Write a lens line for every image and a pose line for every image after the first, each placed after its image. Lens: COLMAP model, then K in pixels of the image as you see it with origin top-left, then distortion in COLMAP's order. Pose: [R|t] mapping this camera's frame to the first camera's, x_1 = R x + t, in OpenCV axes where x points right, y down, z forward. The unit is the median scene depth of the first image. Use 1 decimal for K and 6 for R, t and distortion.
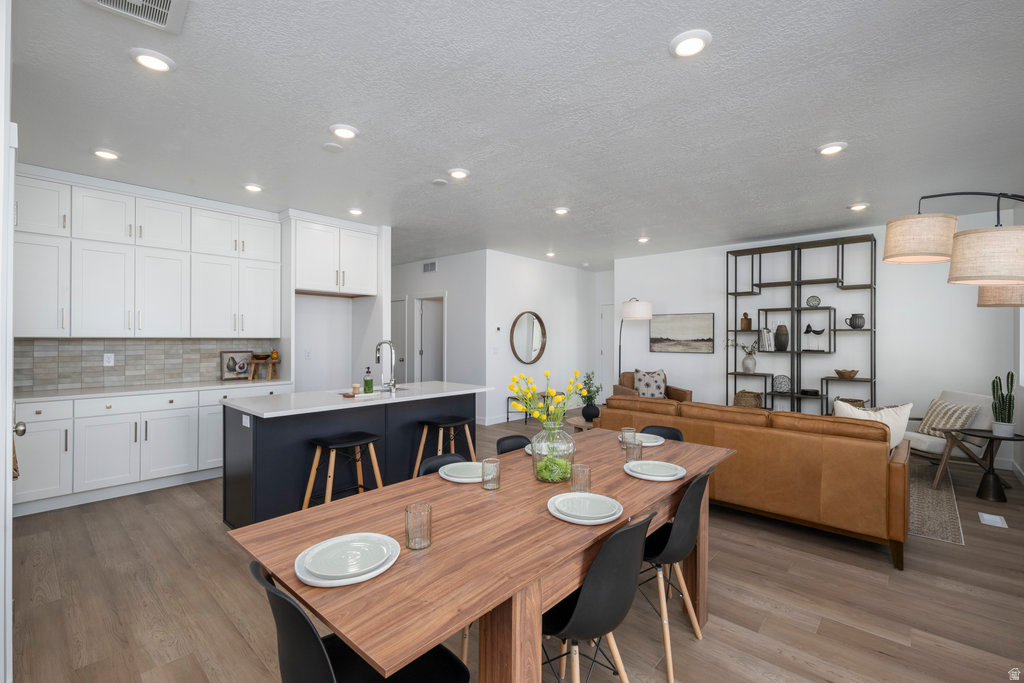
lens RADIAL K [[445.0, 0, 515.1], [0, 445.0, 336.7], [0, 0, 1]] dist [0.001718, -0.000084]
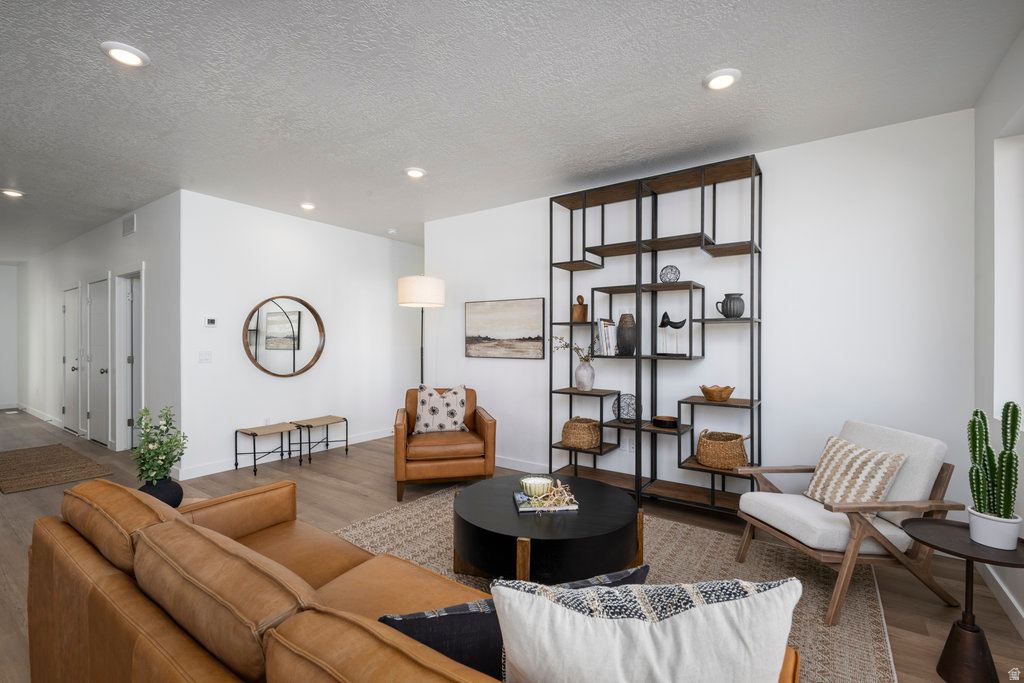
lens RADIAL K [[448.6, 0, 512.0], [0, 448.6, 341.5], [0, 0, 1]] dist [0.000497, 0.000068]
pose [[0.991870, -0.001503, 0.127250, 0.421816], [0.000970, 0.999991, 0.004247, 0.011574], [-0.127255, -0.004089, 0.991862, 0.466195]]
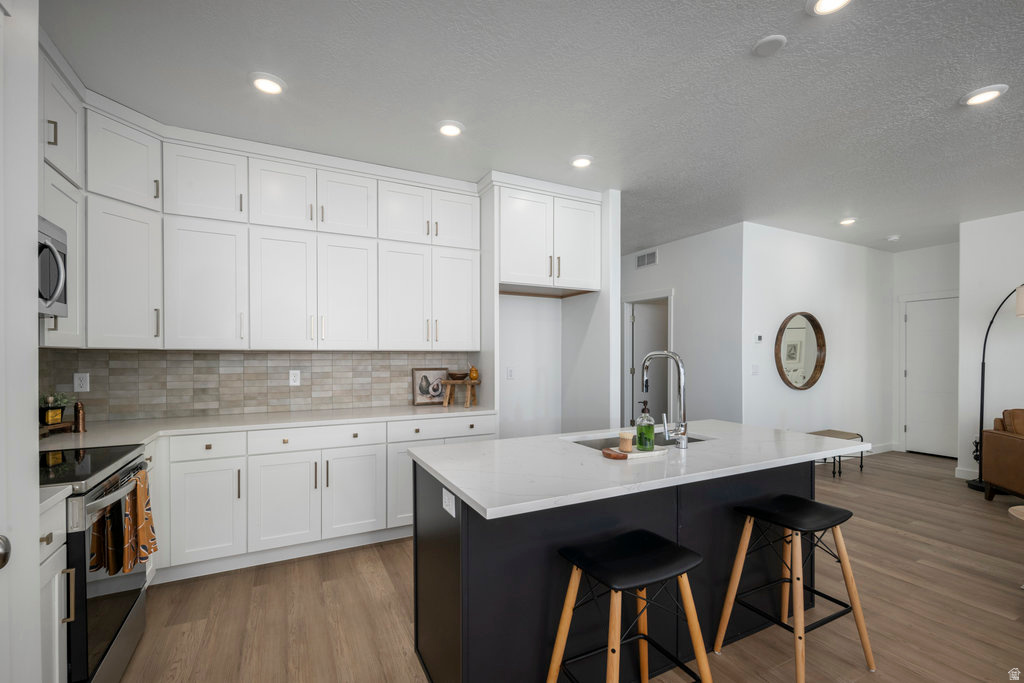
lens RADIAL K [[450.1, 0, 513.4], [0, 450.1, 358.4], [0, 0, 1]] dist [0.001486, 0.000030]
pose [[0.931517, 0.000177, -0.363698, -0.195732], [0.004042, 0.999933, 0.010840, 0.007308], [0.363676, -0.011567, 0.931454, 0.308414]]
